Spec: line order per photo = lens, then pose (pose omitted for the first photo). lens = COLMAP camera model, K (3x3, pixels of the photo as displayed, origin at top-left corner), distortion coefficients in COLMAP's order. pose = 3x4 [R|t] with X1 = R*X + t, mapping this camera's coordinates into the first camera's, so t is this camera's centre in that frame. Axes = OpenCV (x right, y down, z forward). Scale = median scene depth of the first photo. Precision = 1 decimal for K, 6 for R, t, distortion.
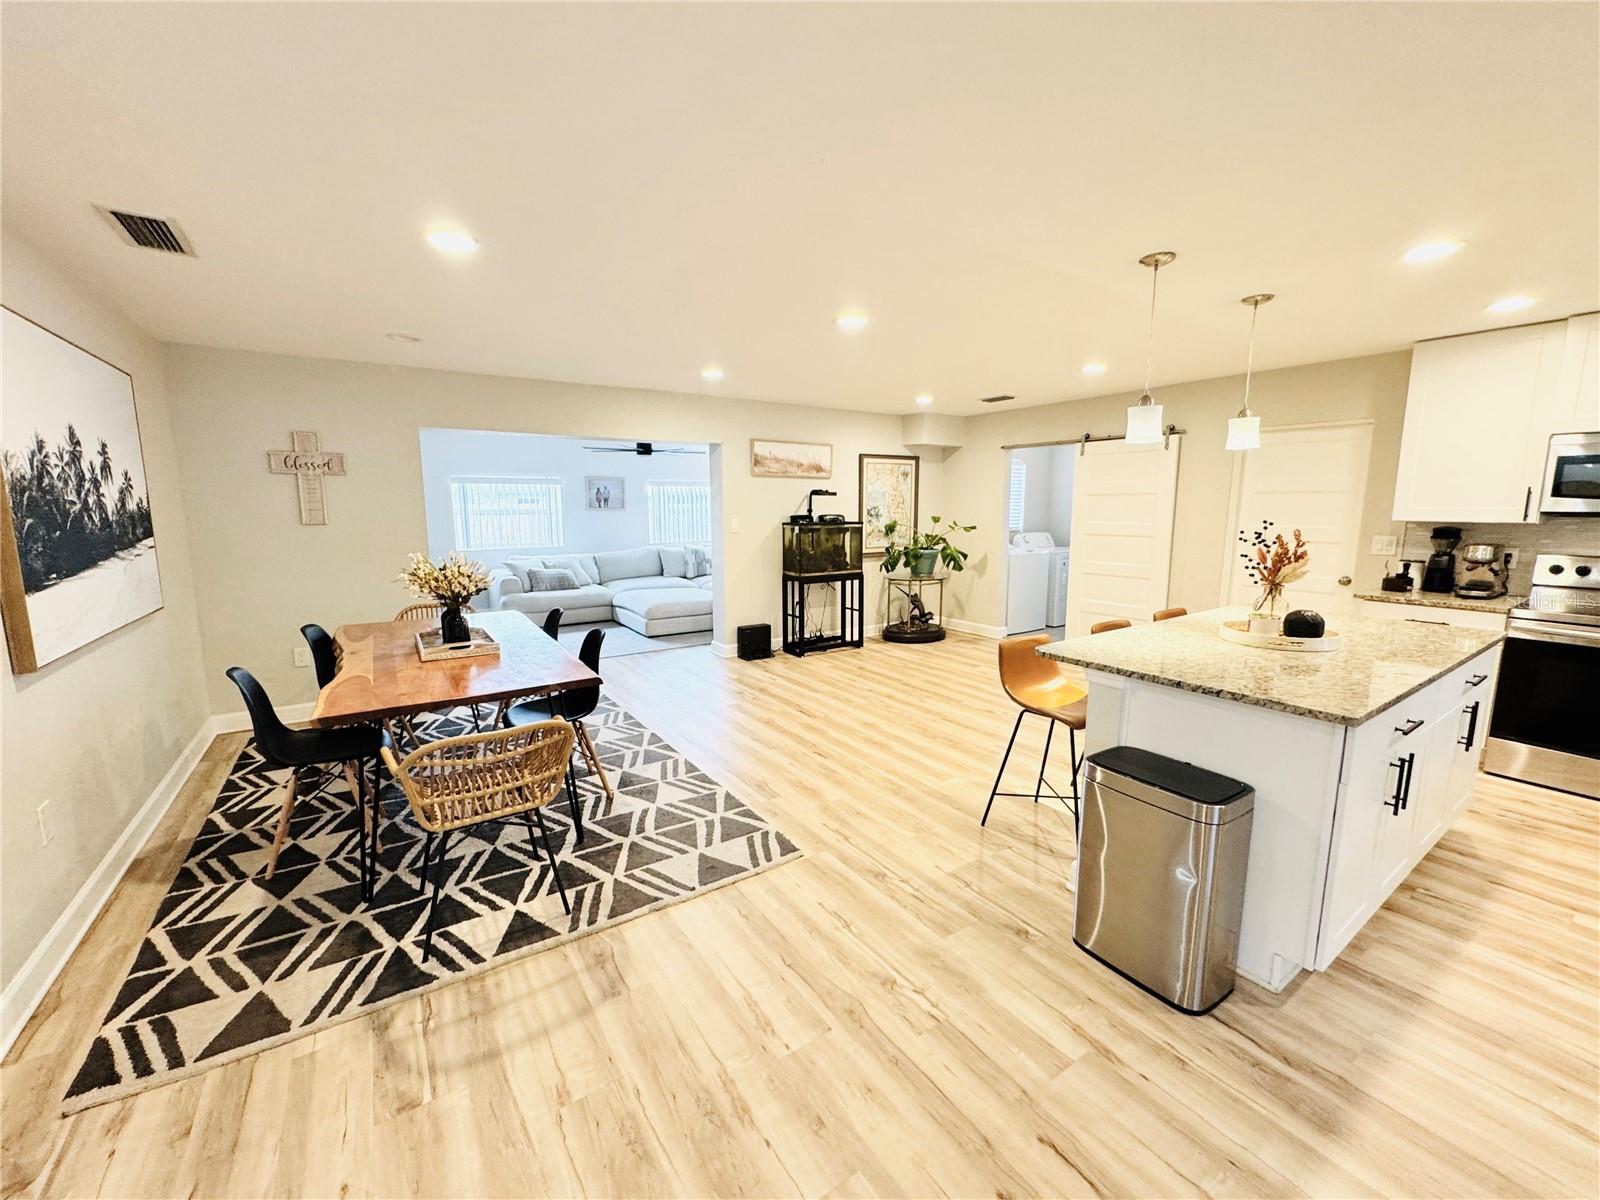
lens RADIAL K [[640.5, 0, 798.5], [0, 640.5, 596.4], [0, 0, 1]] dist [-0.003432, 0.000615]
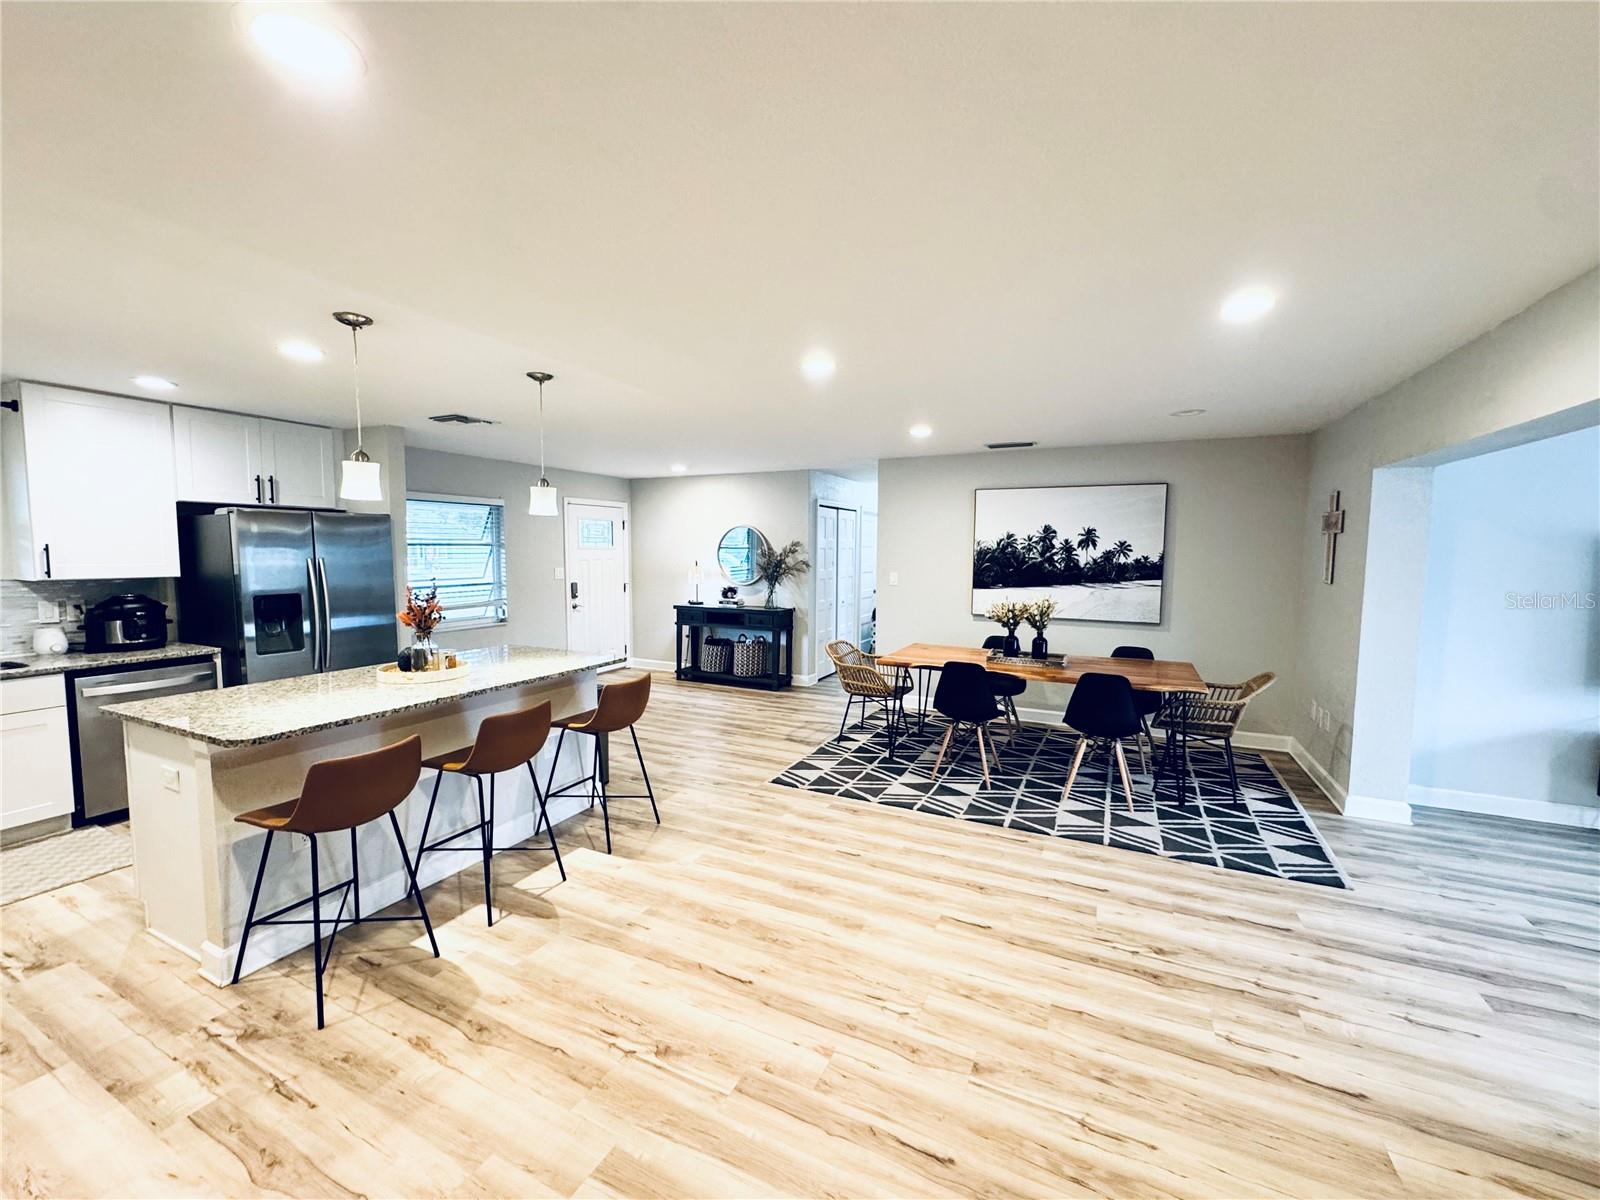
lens RADIAL K [[640.5, 0, 800.3], [0, 640.5, 600.6], [0, 0, 1]] dist [-0.003432, 0.000615]
pose [[-0.862643, 0.037044, -0.504455, 0.592061], [-0.076155, 0.976434, 0.201932, -0.293245], [0.500048, 0.212612, -0.839493, 1.870334]]
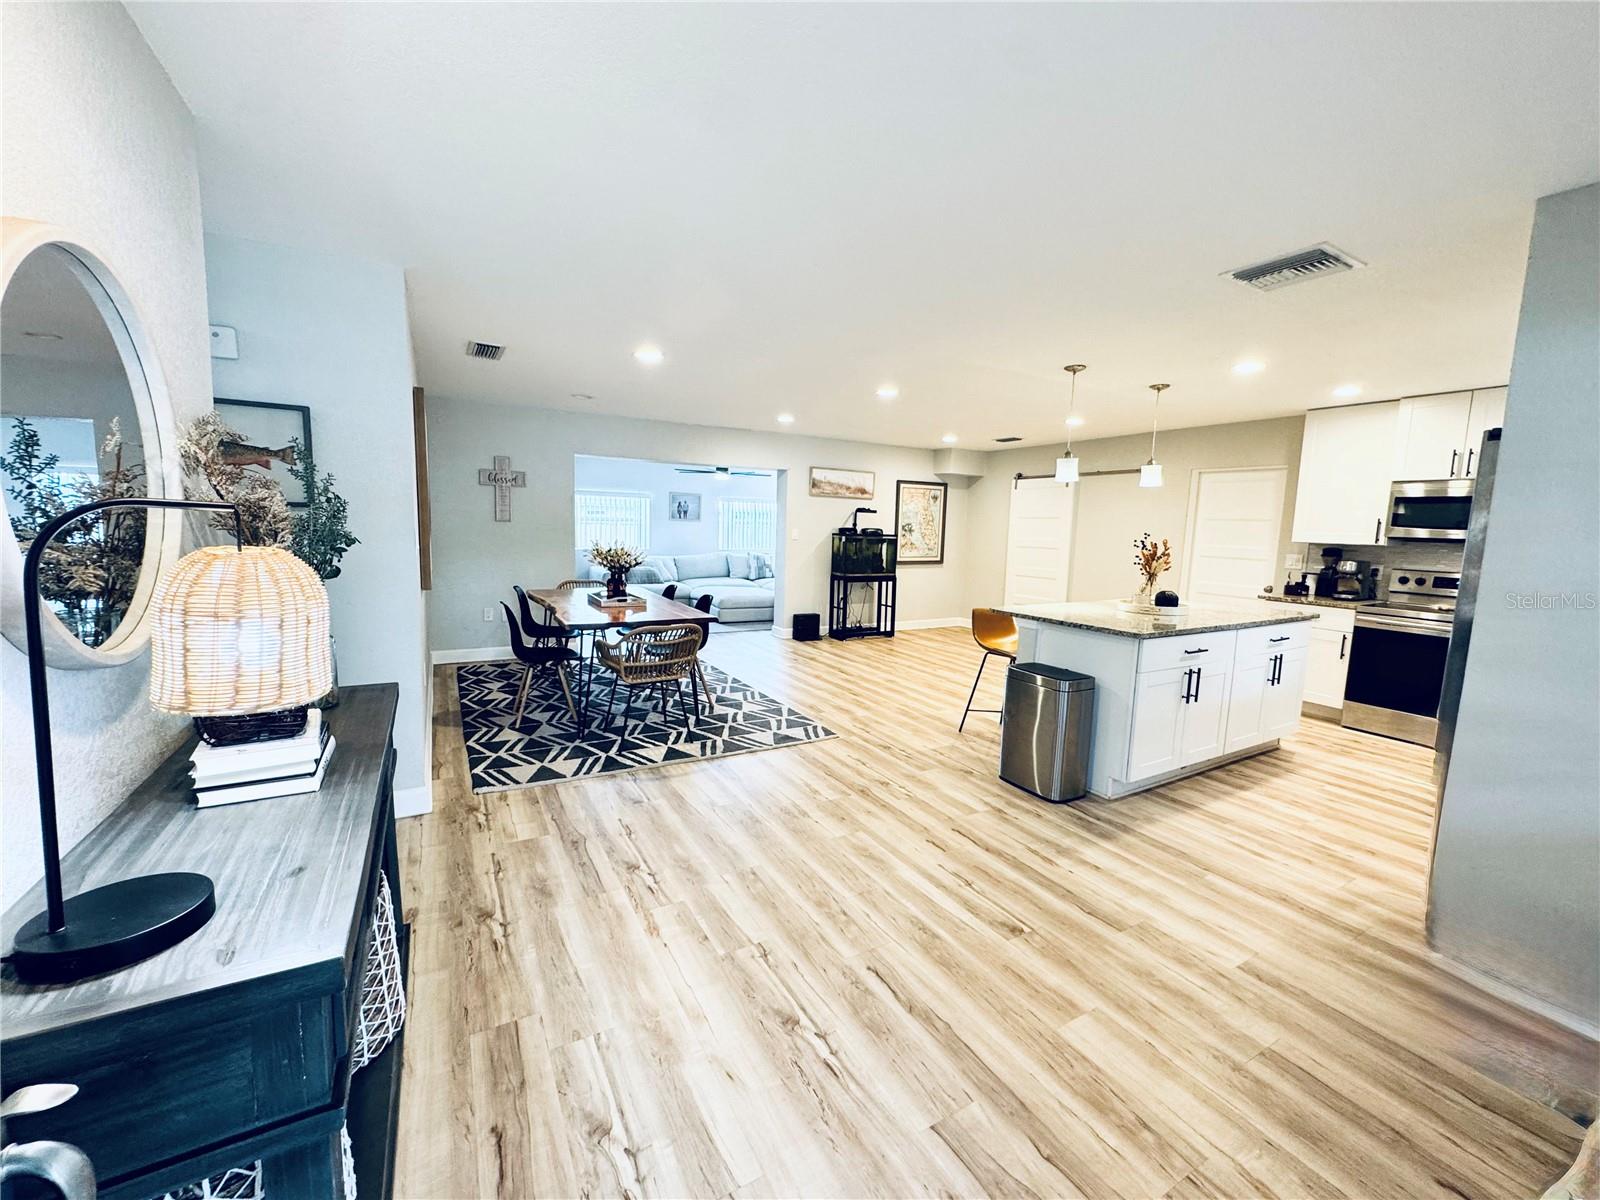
lens RADIAL K [[640.5, 0, 799.4], [0, 640.5, 595.4], [0, 0, 1]] dist [-0.003432, 0.000615]
pose [[0.996805, 0.038174, -0.070167, 0.005802], [-0.040425, 0.998703, -0.030941, 0.091181], [0.068895, 0.033679, 0.997055, -0.478718]]
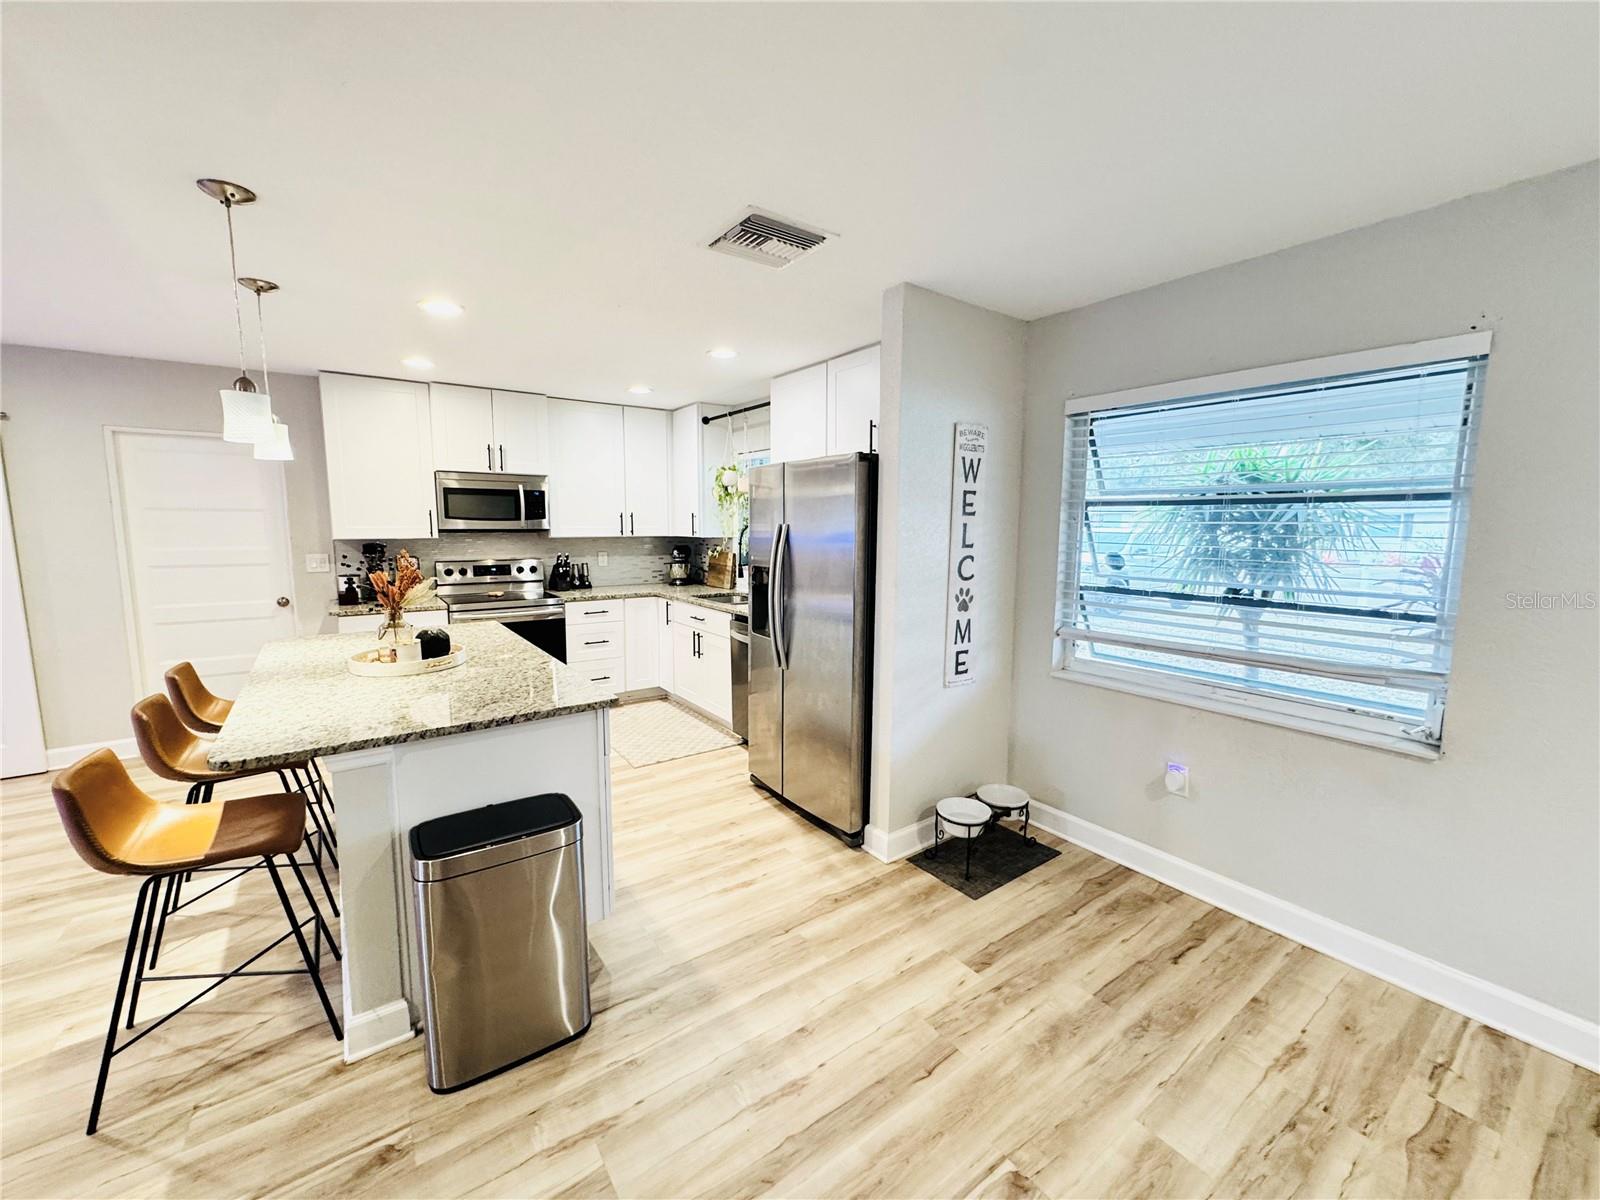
lens RADIAL K [[640.5, 0, 798.4], [0, 640.5, 598.9], [0, 0, 1]] dist [-0.003432, 0.000615]
pose [[-0.031640, -0.118974, 0.992393, -0.181851], [0.139546, 0.982640, 0.122254, -0.053129], [-0.989710, 0.142352, -0.014488, 0.331874]]
